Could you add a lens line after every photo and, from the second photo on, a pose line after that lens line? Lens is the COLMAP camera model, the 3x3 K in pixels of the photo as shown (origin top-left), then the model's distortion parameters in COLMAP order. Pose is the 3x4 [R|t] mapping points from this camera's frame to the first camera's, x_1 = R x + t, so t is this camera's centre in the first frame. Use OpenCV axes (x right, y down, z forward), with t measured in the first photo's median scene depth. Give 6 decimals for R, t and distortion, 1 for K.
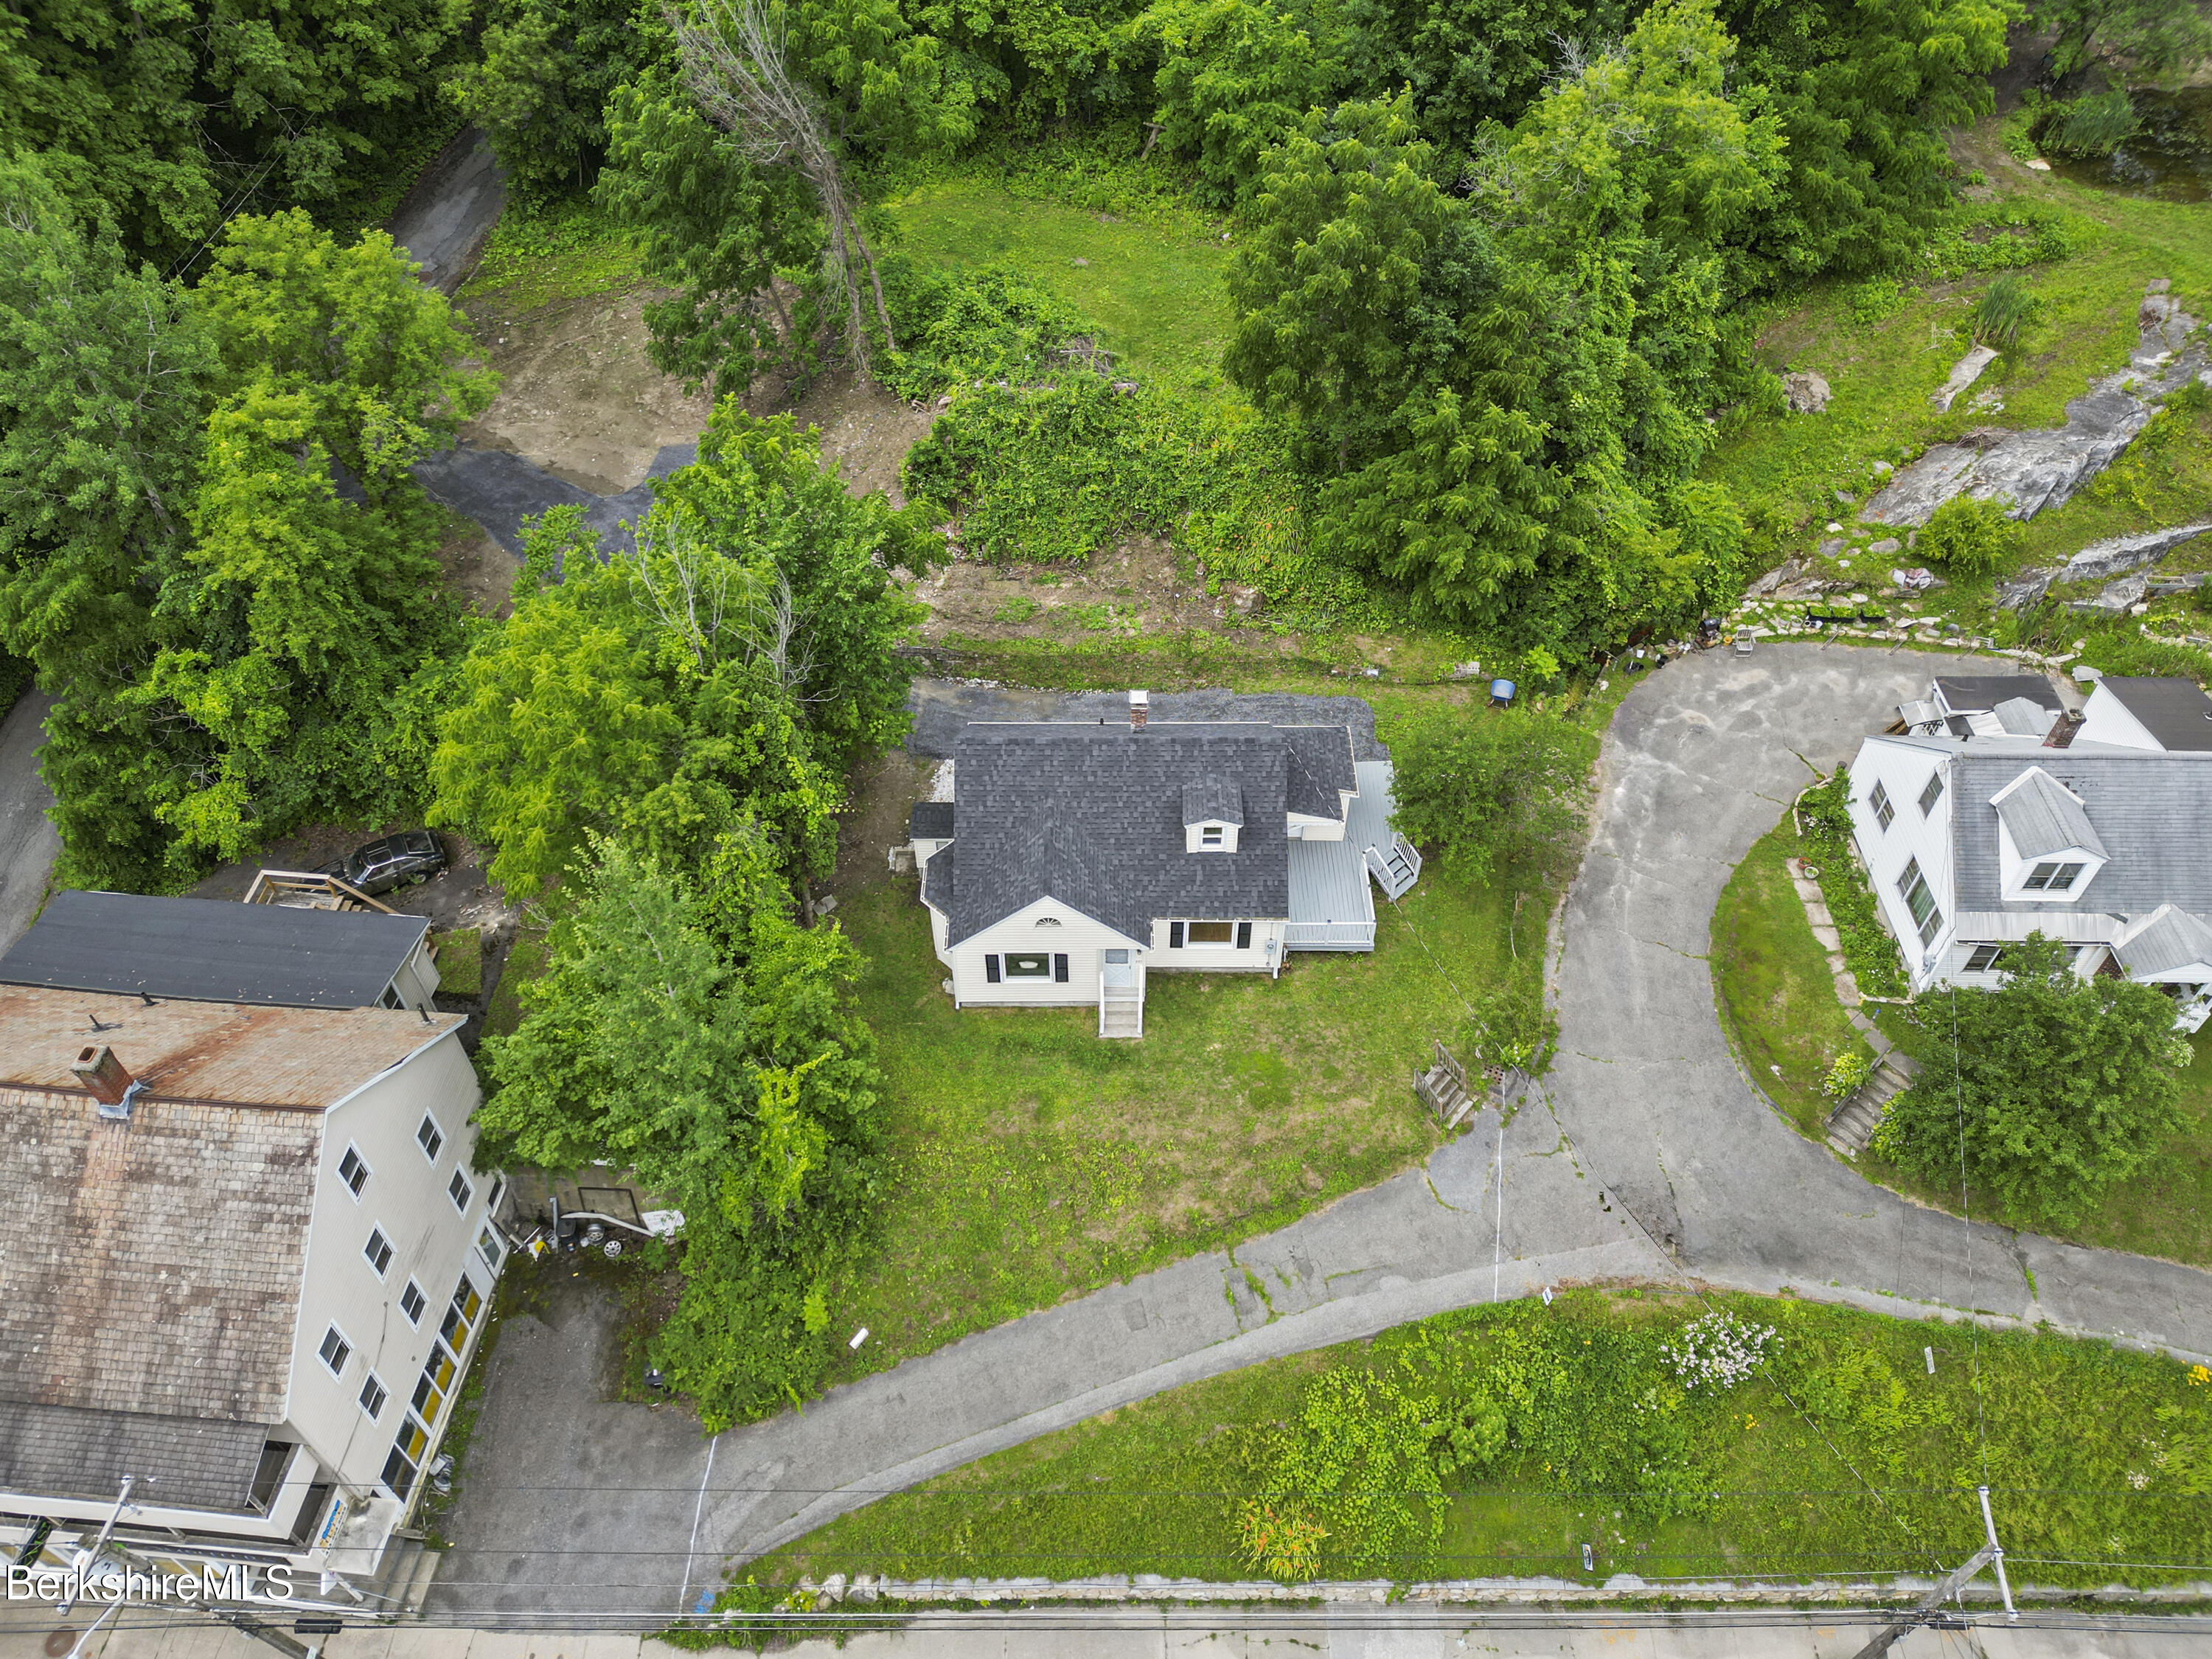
lens RADIAL K [[1512.7, 0, 1107.1], [0, 1512.7, 813.3], [0, 0, 1]] dist [0.107968, -0.160576]
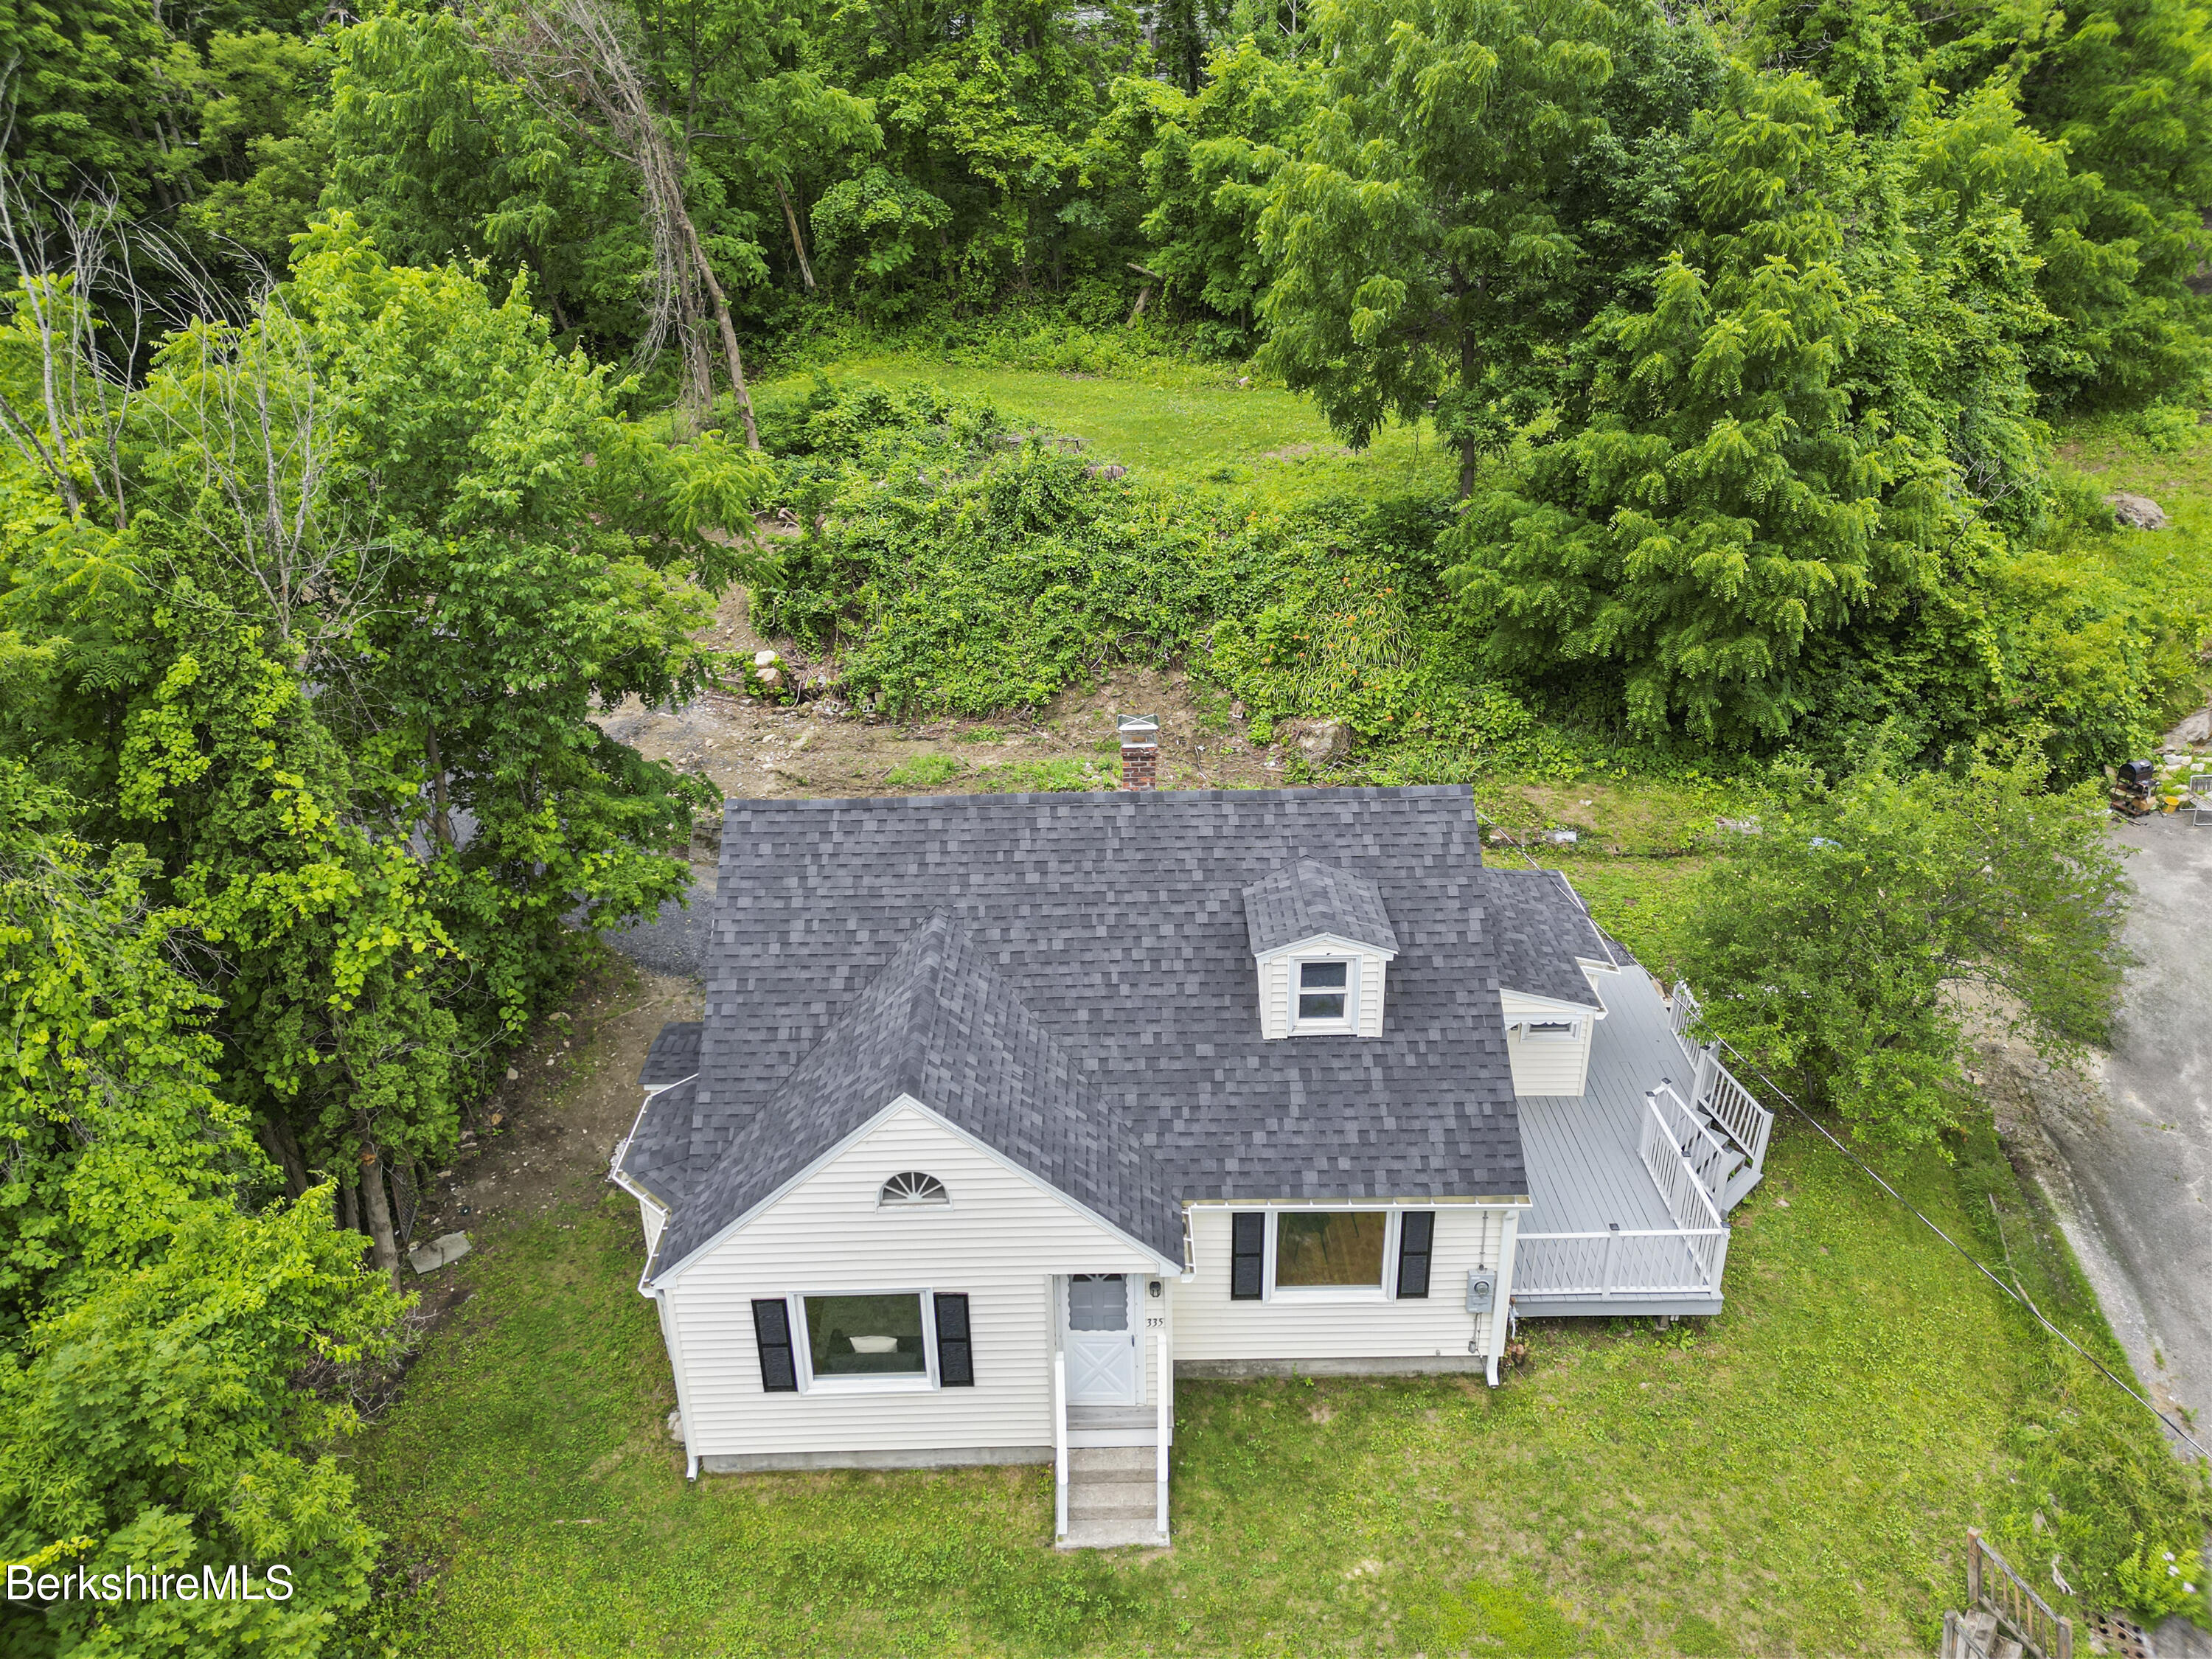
lens RADIAL K [[1512.7, 0, 1107.1], [0, 1512.7, 813.3], [0, 0, 1]] dist [0.107968, -0.160576]
pose [[0.999839, -0.017638, 0.003153, 0.009444], [0.017550, 0.928602, -0.370661, 0.119400], [0.003610, 0.370657, 0.928763, 0.575063]]
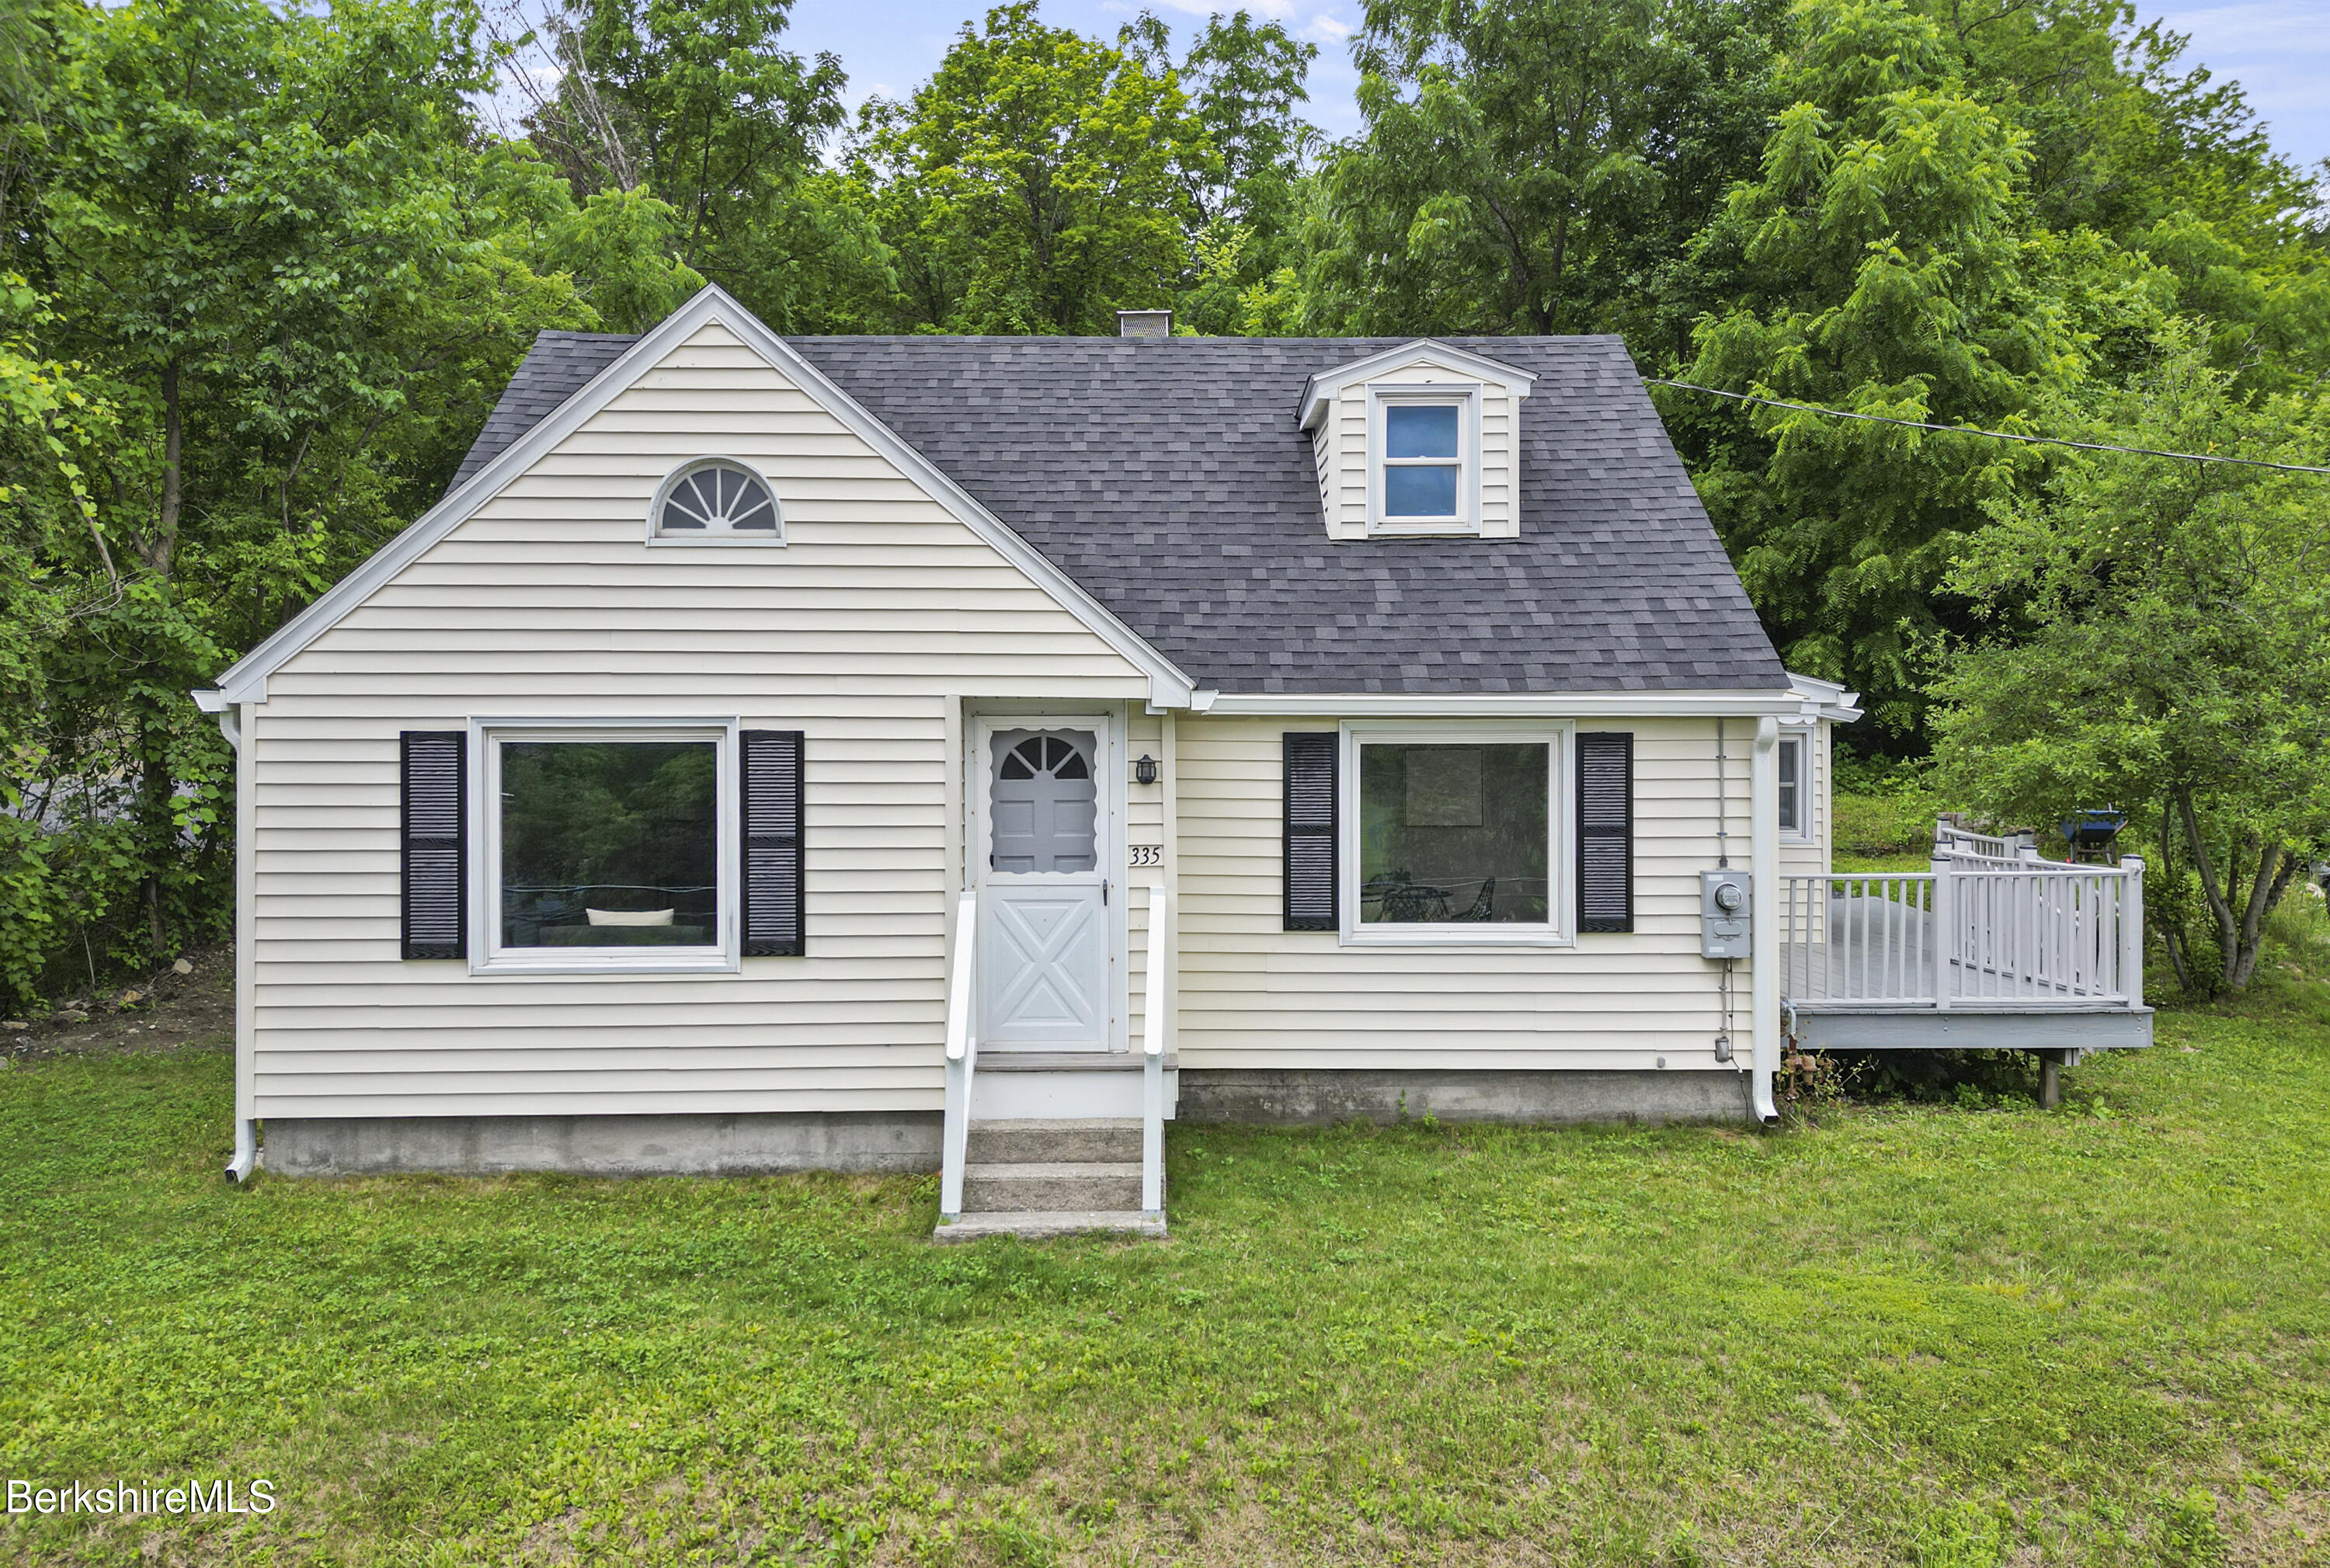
lens RADIAL K [[1641.6, 0, 1153.3], [0, 1641.6, 775.1], [0, 0, 1]] dist [0.172120, -0.343504]
pose [[0.999917, 0.003295, 0.012417, 0.018624], [0.006663, 0.693369, -0.720552, 0.253339], [-0.010983, 0.720575, 0.693290, 0.813369]]
